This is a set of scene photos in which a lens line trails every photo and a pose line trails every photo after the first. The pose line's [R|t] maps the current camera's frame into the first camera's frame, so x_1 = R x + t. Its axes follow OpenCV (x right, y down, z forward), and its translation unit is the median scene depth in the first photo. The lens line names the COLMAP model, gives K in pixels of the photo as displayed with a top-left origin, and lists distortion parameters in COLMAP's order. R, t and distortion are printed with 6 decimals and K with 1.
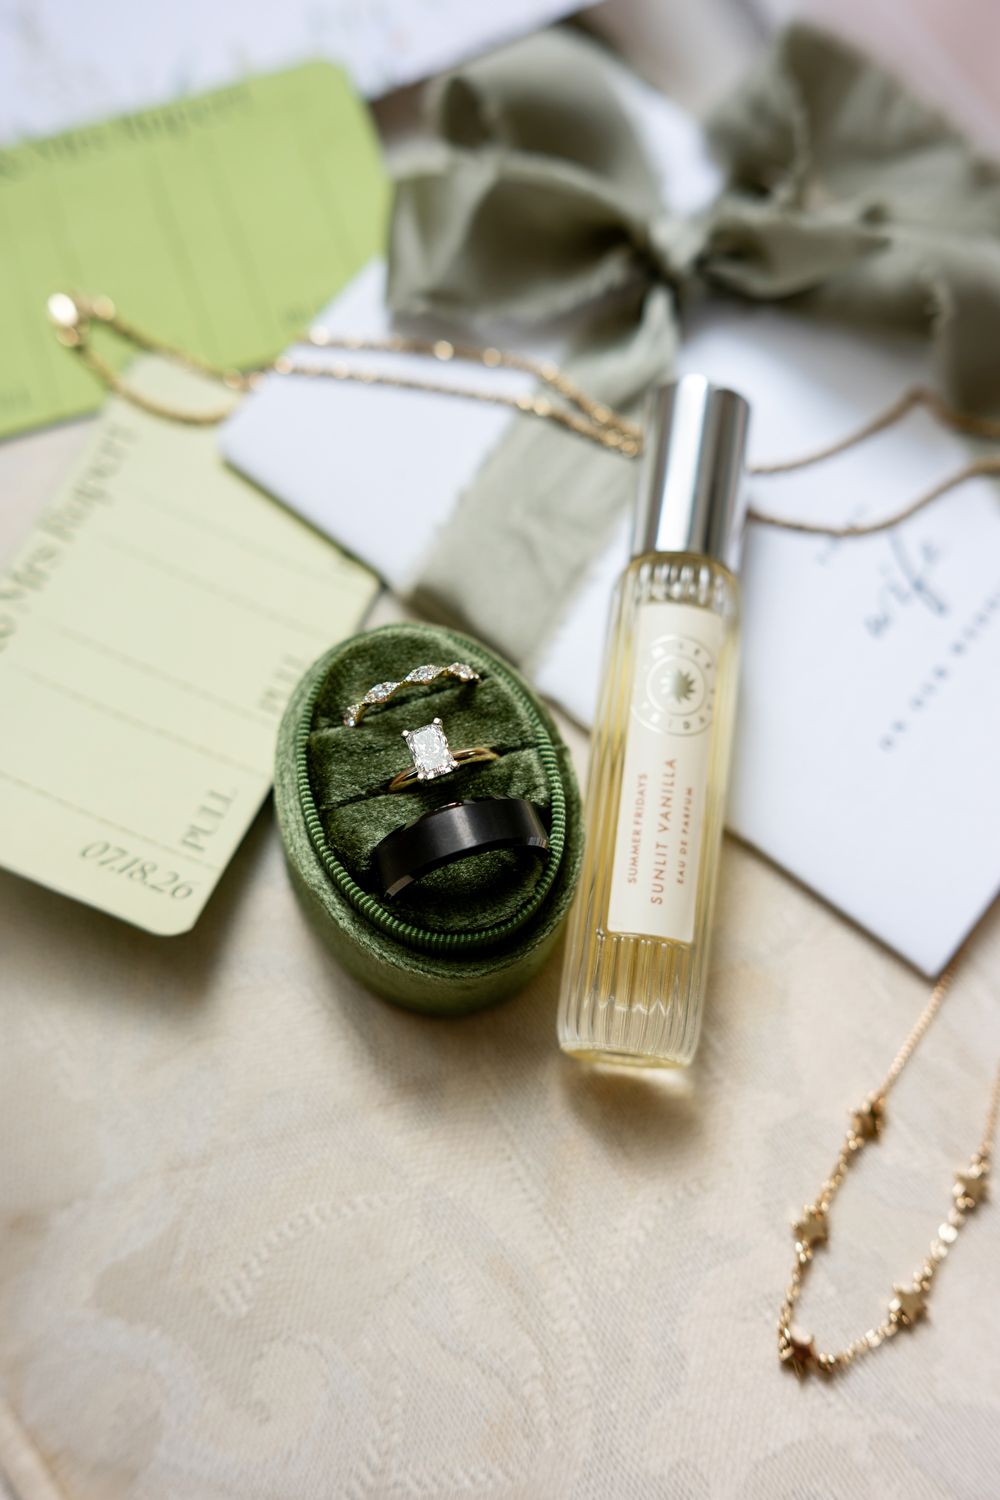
lens RADIAL K [[2111.0, 0, 500.0], [0, 2111.0, 750.0], [0, 0, 1]] dist [-0.005672, 0.022355]
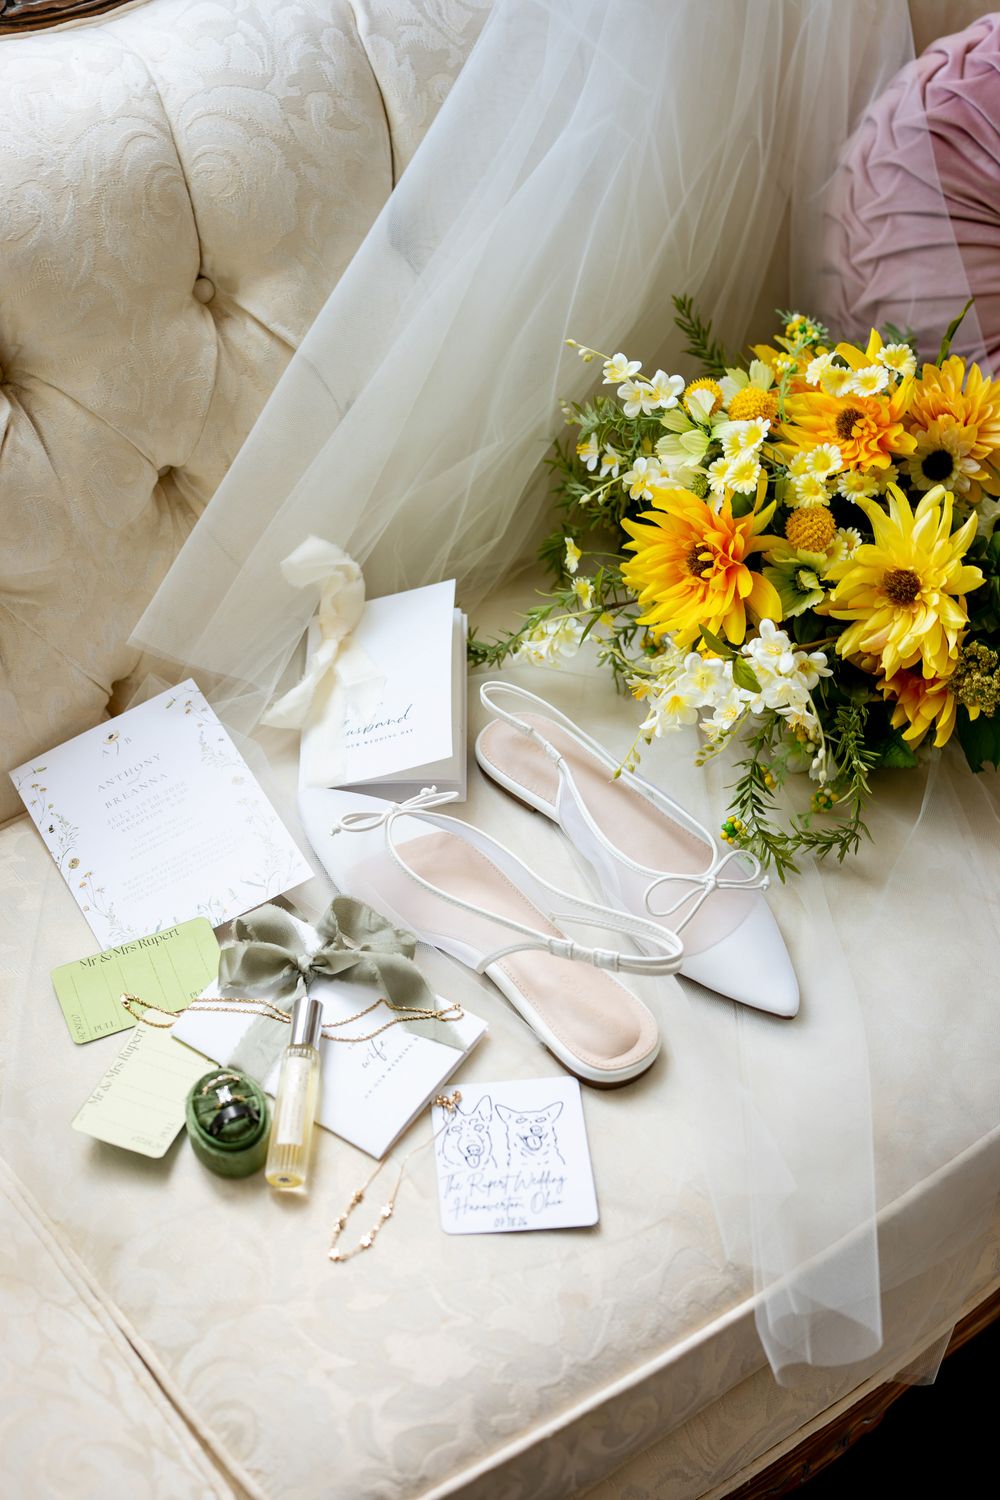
lens RADIAL K [[2111.0, 0, 500.0], [0, 2111.0, 750.0], [0, 0, 1]] dist [-0.005672, 0.022355]
pose [[0.996072, -0.088526, -0.001880, 0.491366], [0.081556, 0.925500, -0.369862, 0.819207], [0.034482, 0.368256, 0.929085, -2.560230]]
